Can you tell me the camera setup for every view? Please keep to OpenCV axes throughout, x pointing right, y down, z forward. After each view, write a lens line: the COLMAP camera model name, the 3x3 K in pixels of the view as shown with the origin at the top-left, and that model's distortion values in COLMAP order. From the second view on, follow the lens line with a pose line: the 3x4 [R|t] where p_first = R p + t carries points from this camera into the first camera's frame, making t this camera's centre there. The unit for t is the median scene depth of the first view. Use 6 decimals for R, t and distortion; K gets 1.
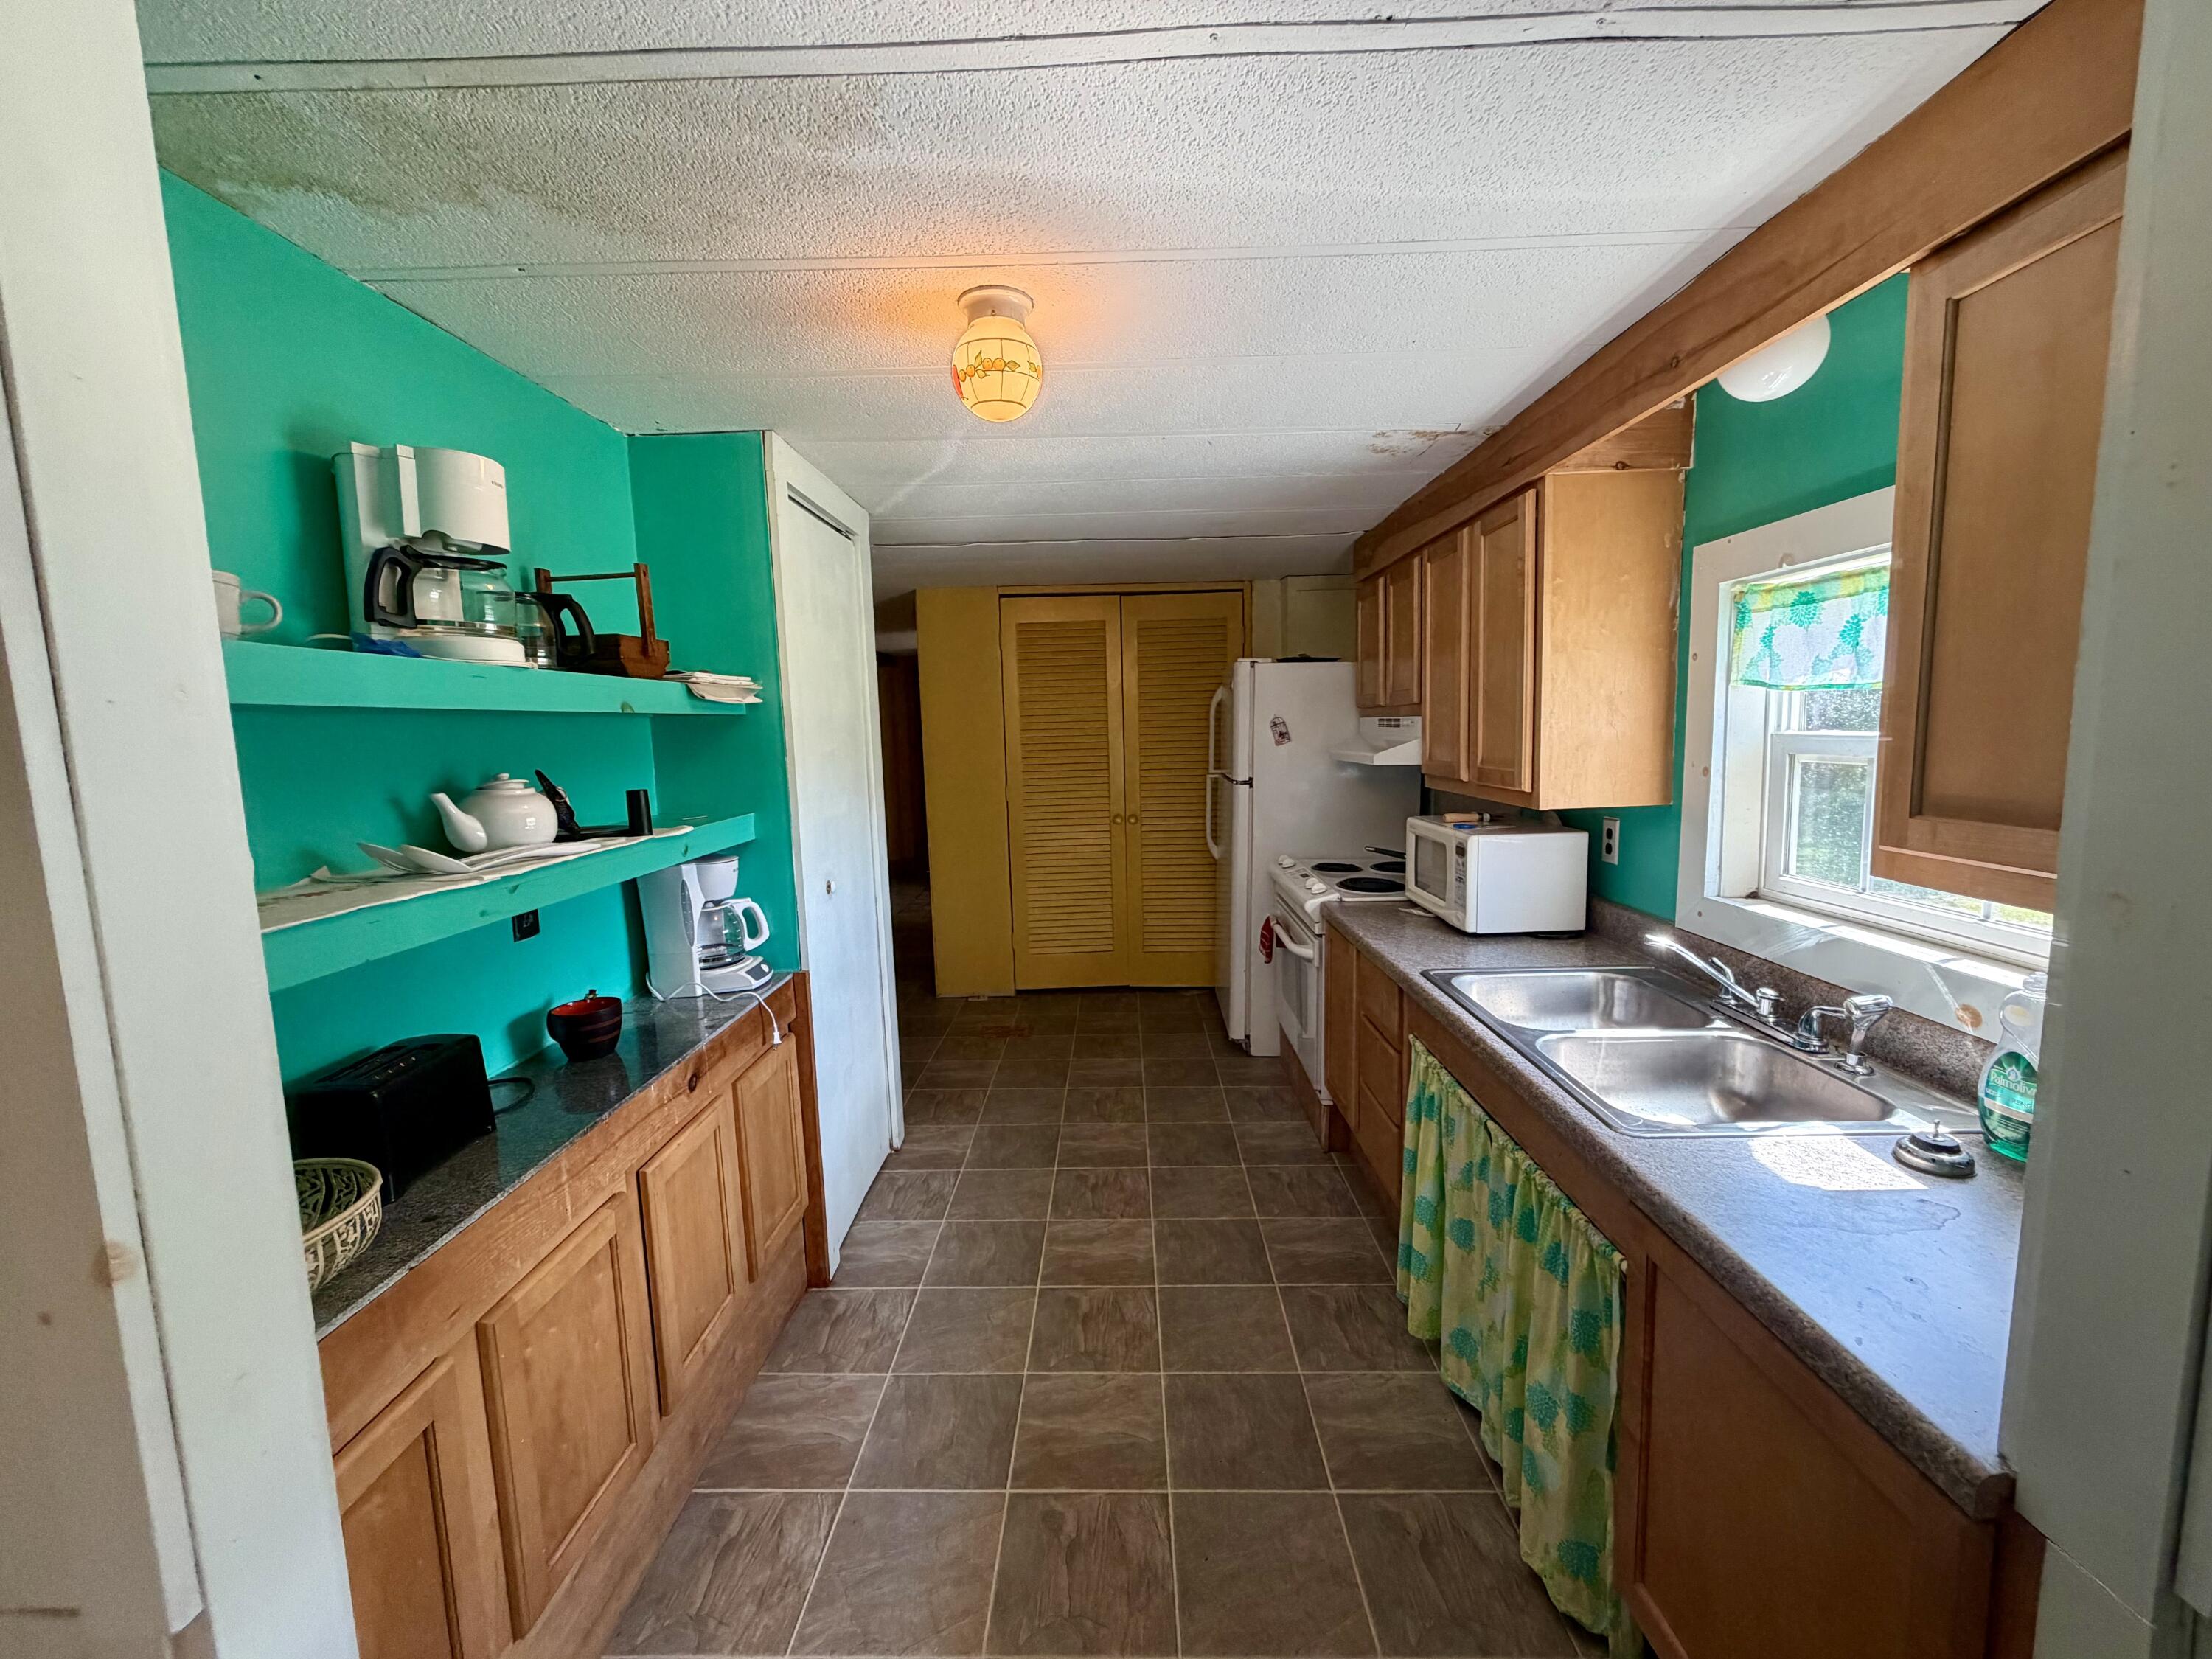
lens RADIAL K [[884.9, 0, 1114.7], [0, 884.9, 829.9], [0, 0, 1]] dist [0.005712, 0.000085]
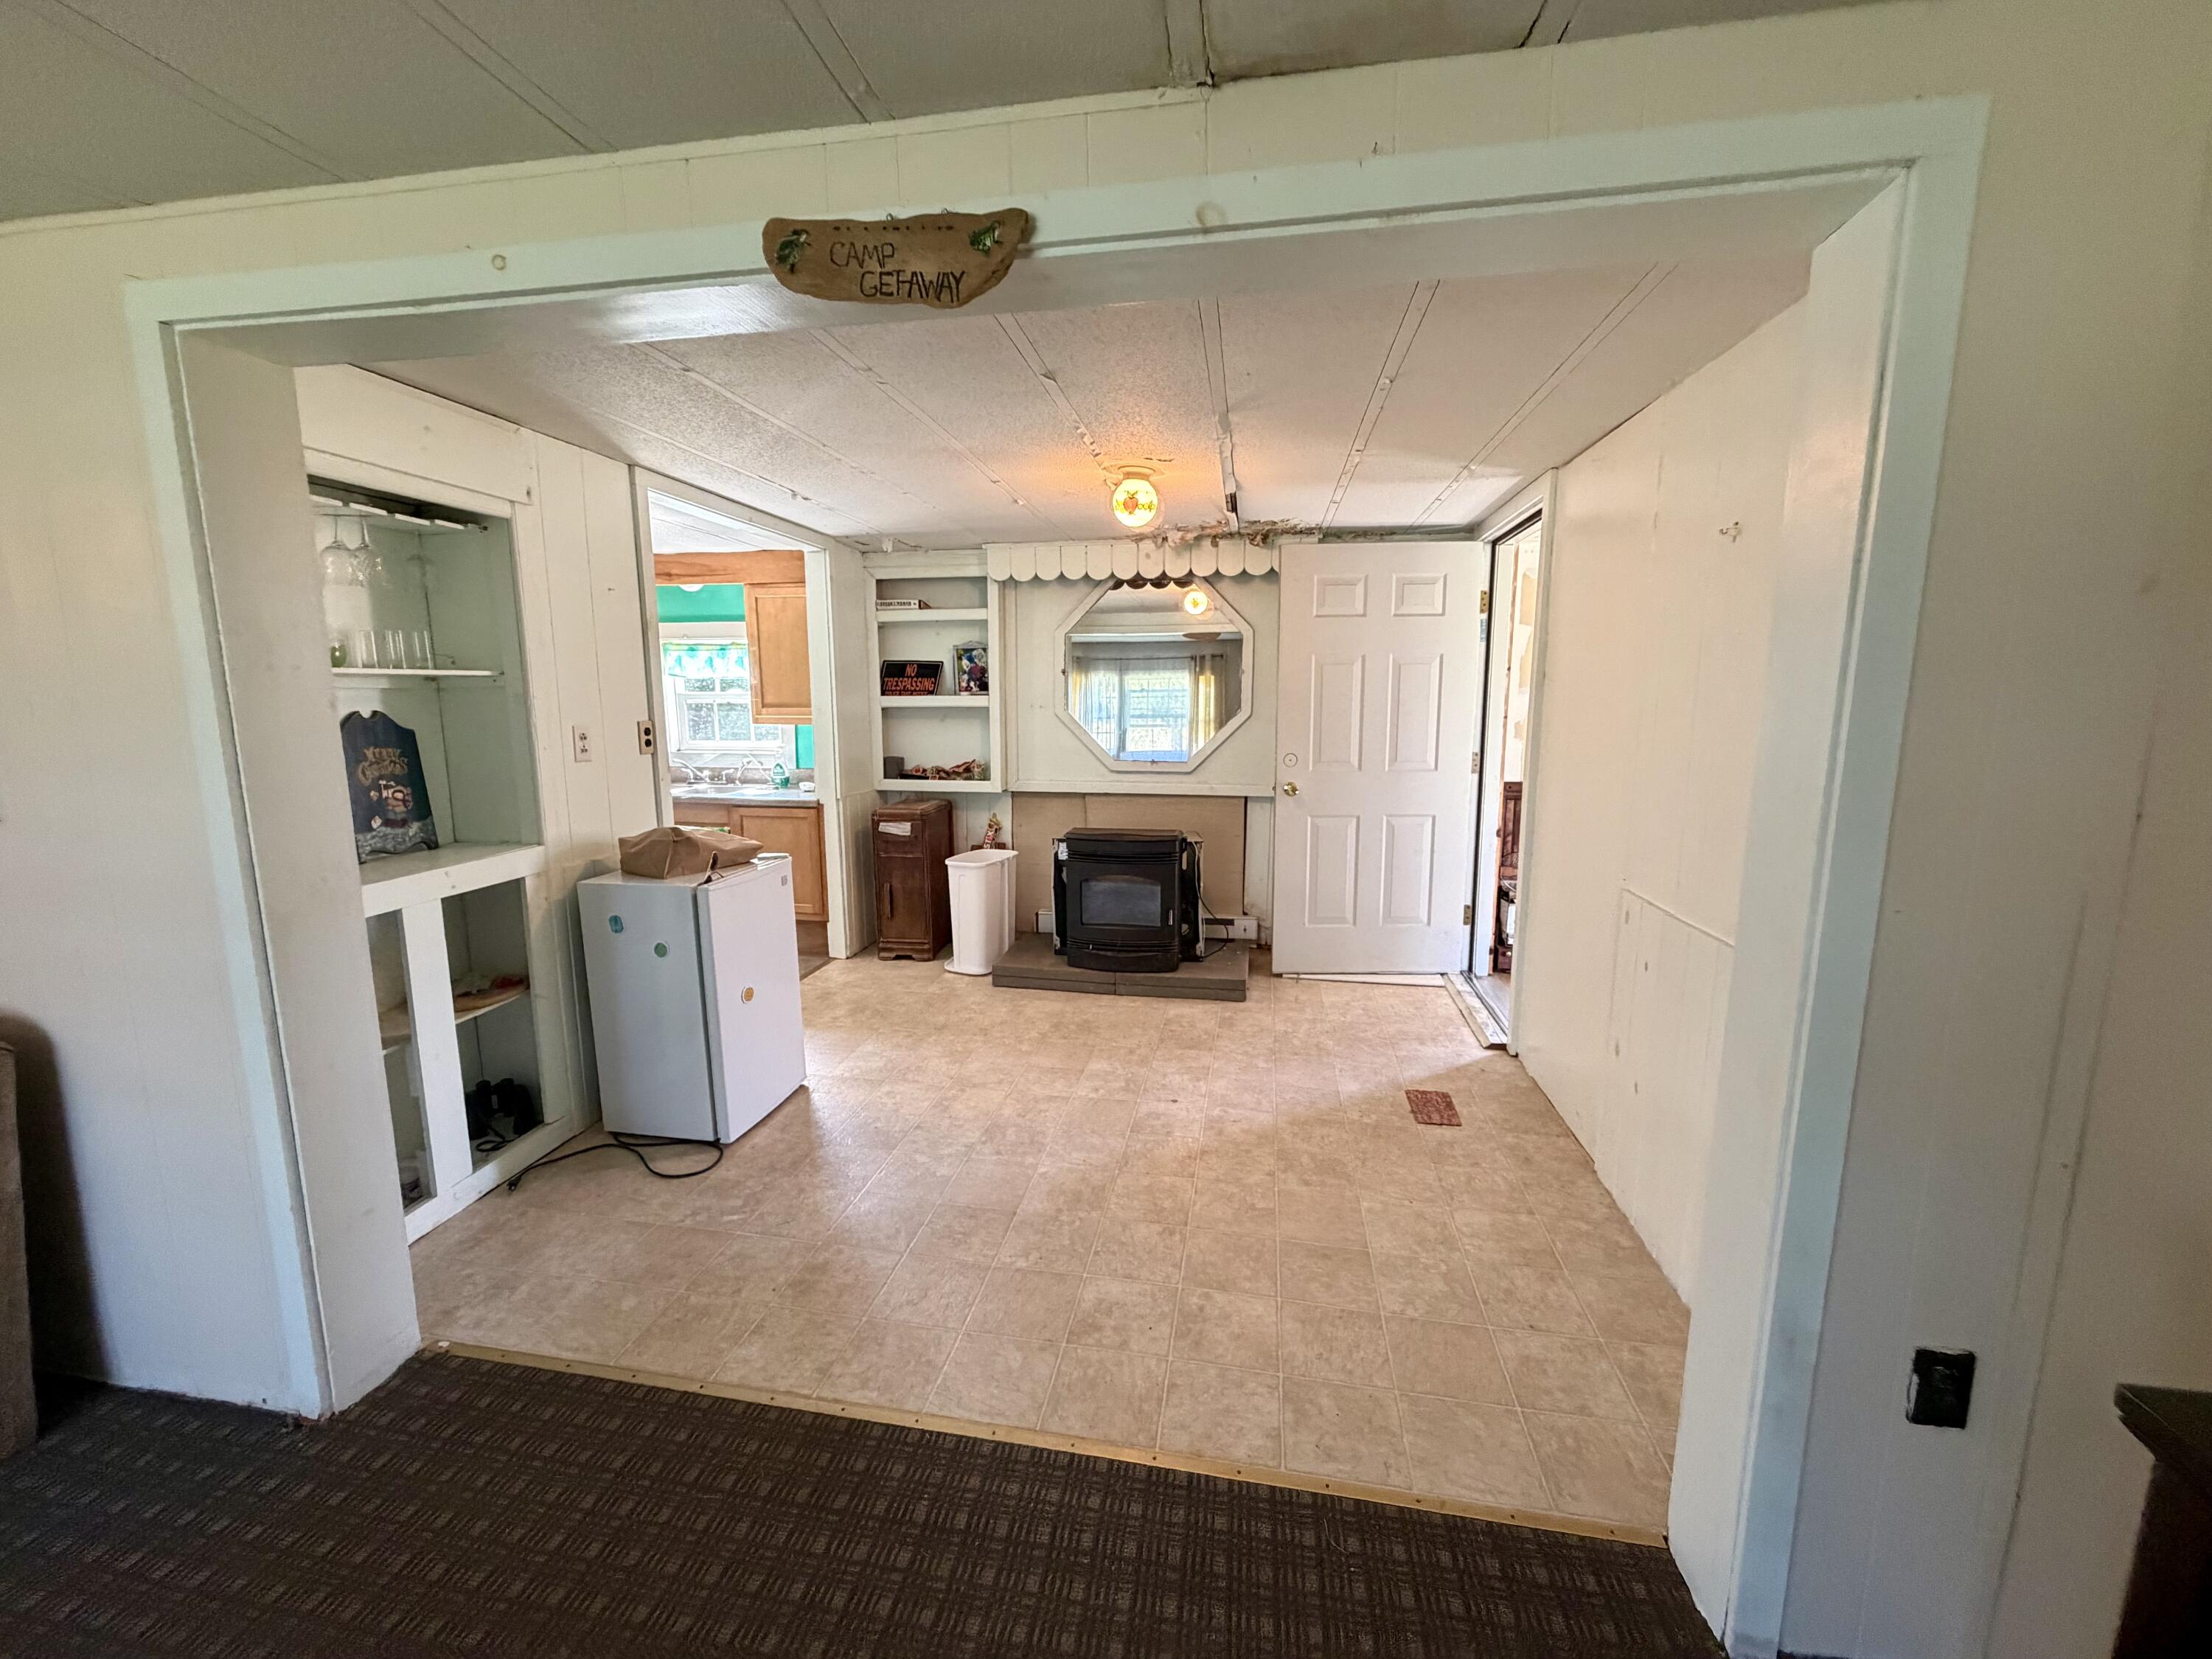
lens RADIAL K [[884.9, 0, 1099.7], [0, 884.9, 825.6], [0, 0, 1]] dist [0.005712, 0.000085]
pose [[0.164570, -0.124879, 0.978428, -1.468963], [0.116143, 0.987506, 0.106503, 0.131705], [-0.979504, 0.096110, 0.177018, -0.629592]]
